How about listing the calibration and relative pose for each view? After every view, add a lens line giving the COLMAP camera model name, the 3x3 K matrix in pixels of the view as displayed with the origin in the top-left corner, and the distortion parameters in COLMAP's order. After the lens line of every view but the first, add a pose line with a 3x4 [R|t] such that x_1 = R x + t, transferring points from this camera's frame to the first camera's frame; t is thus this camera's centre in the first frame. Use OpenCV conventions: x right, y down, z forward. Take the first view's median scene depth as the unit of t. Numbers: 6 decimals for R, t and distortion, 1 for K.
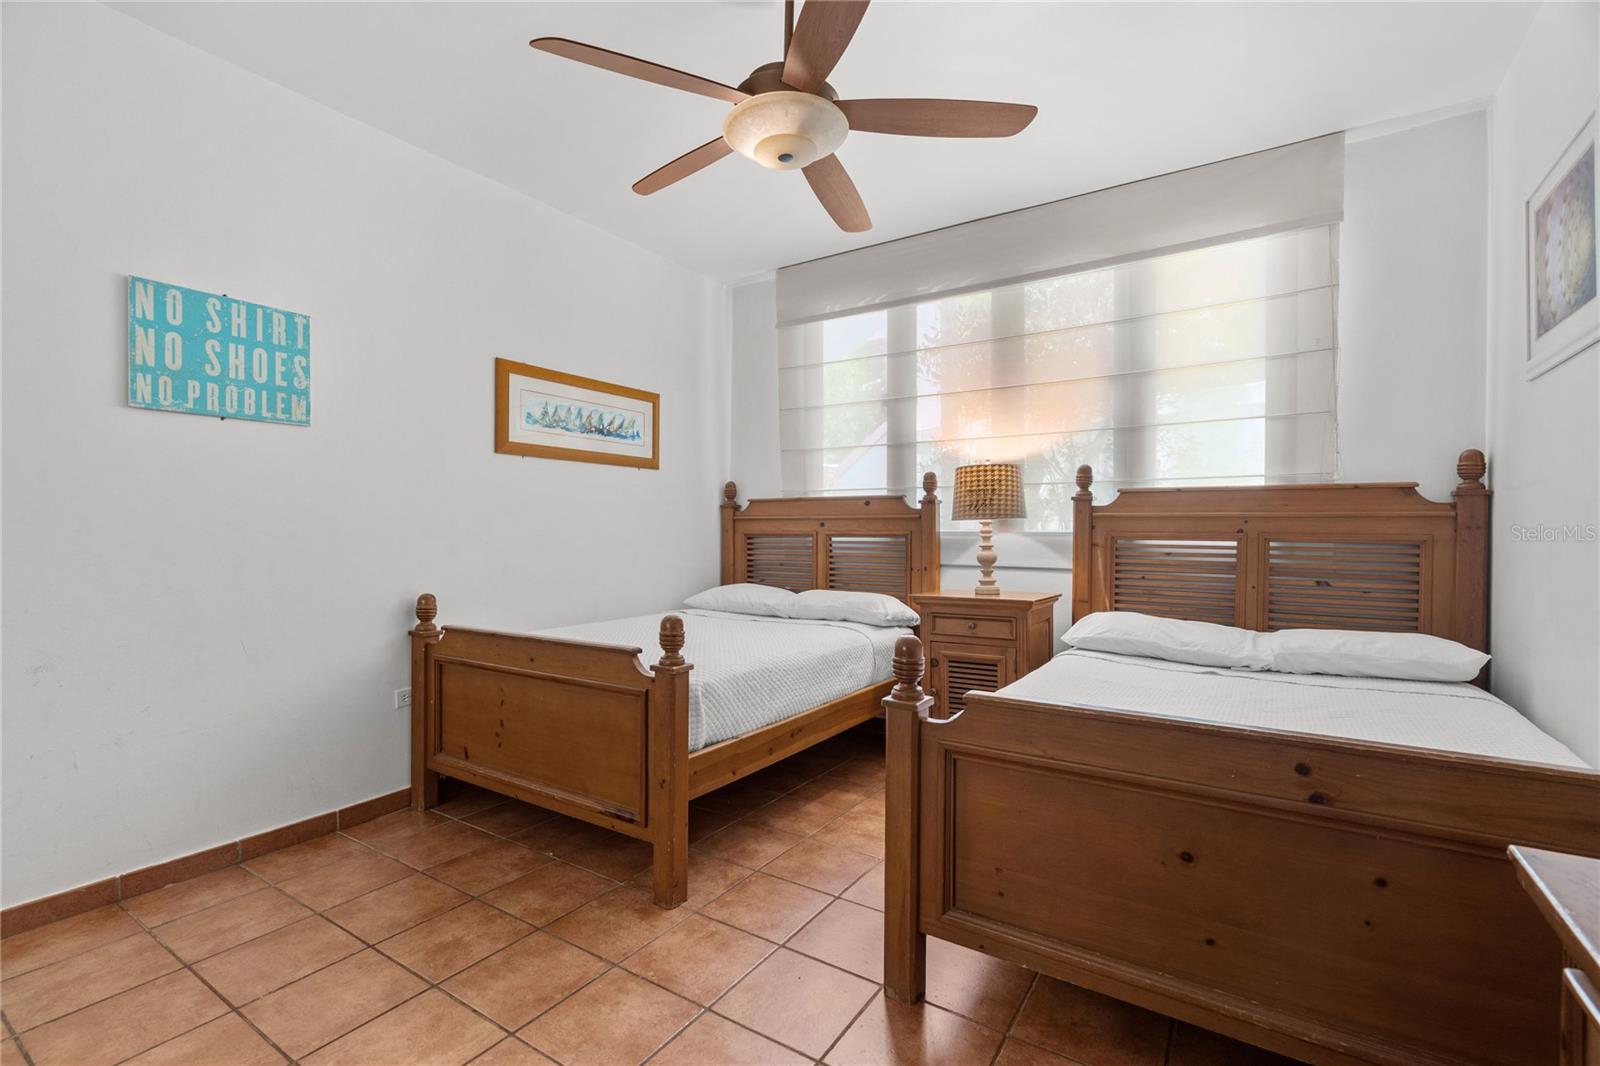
lens RADIAL K [[774.7, 0, 868.9], [0, 774.7, 531.2], [0, 0, 1]] dist [0.001230, 0.000588]
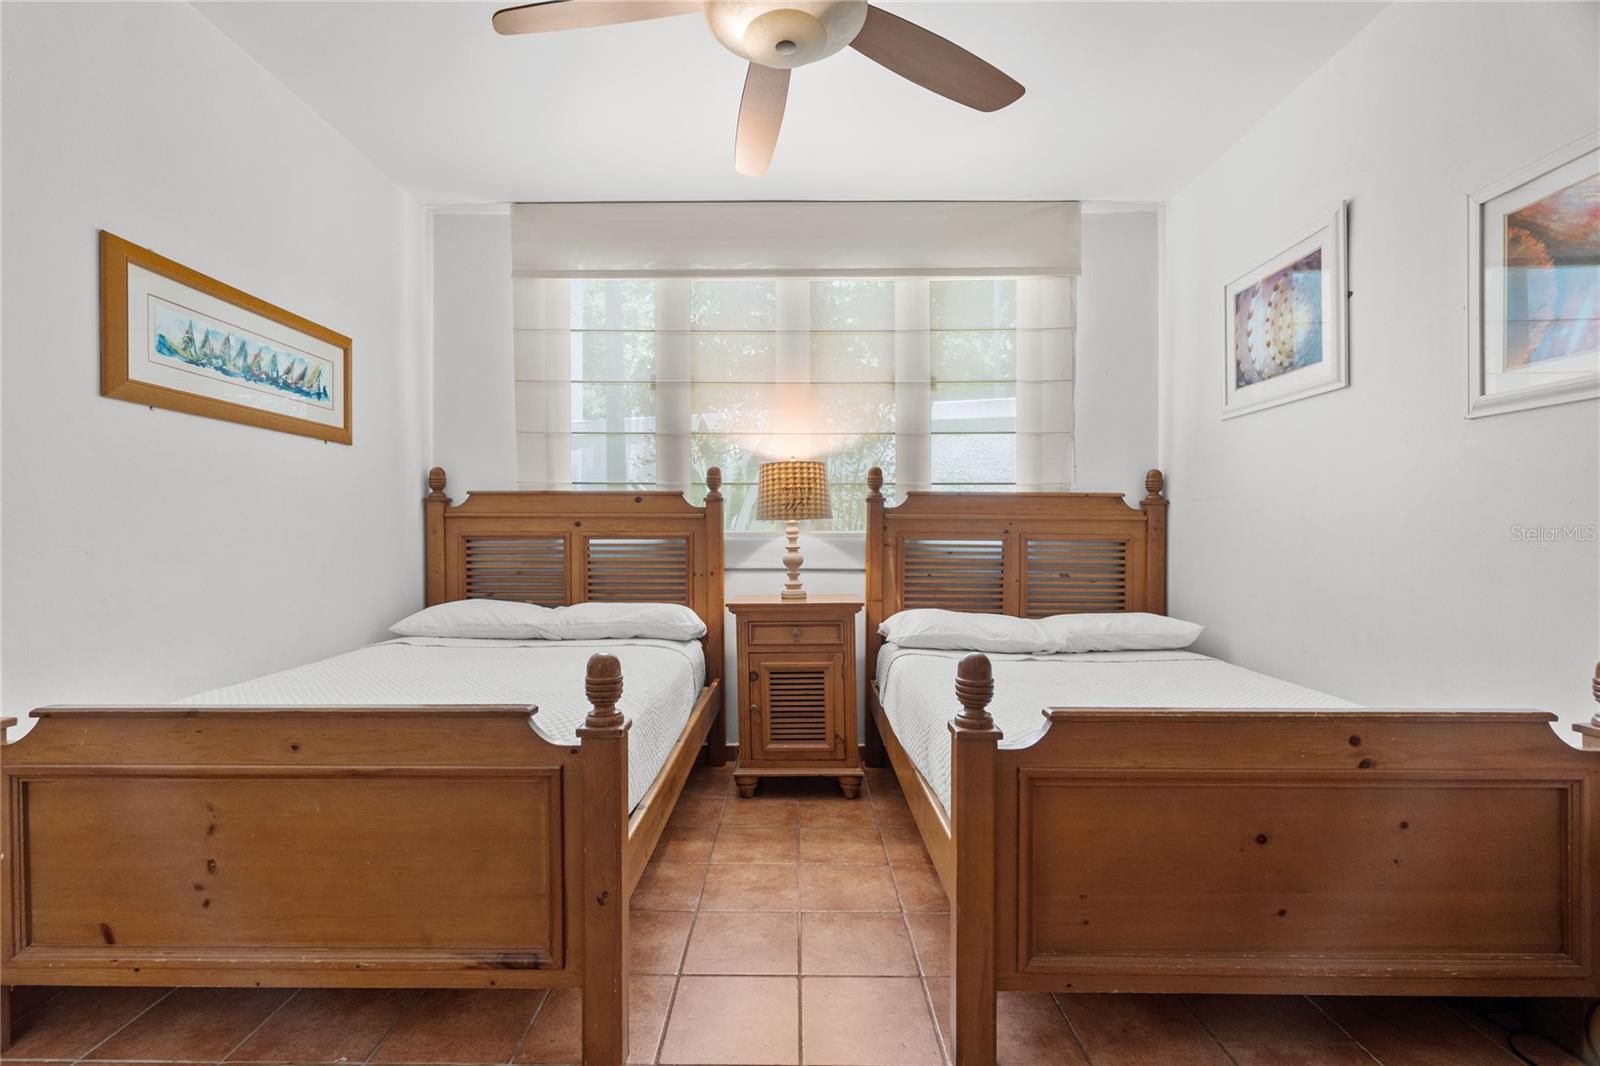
lens RADIAL K [[717.8, 0, 792.4], [0, 717.8, 537.9], [0, 0, 1]] dist [-0.001839, 0.000887]
pose [[0.839968, -0.004686, 0.542616, -0.334550], [0.000288, 0.999966, 0.008191, 0.000028], [-0.542636, -0.006724, 0.839941, 0.267563]]
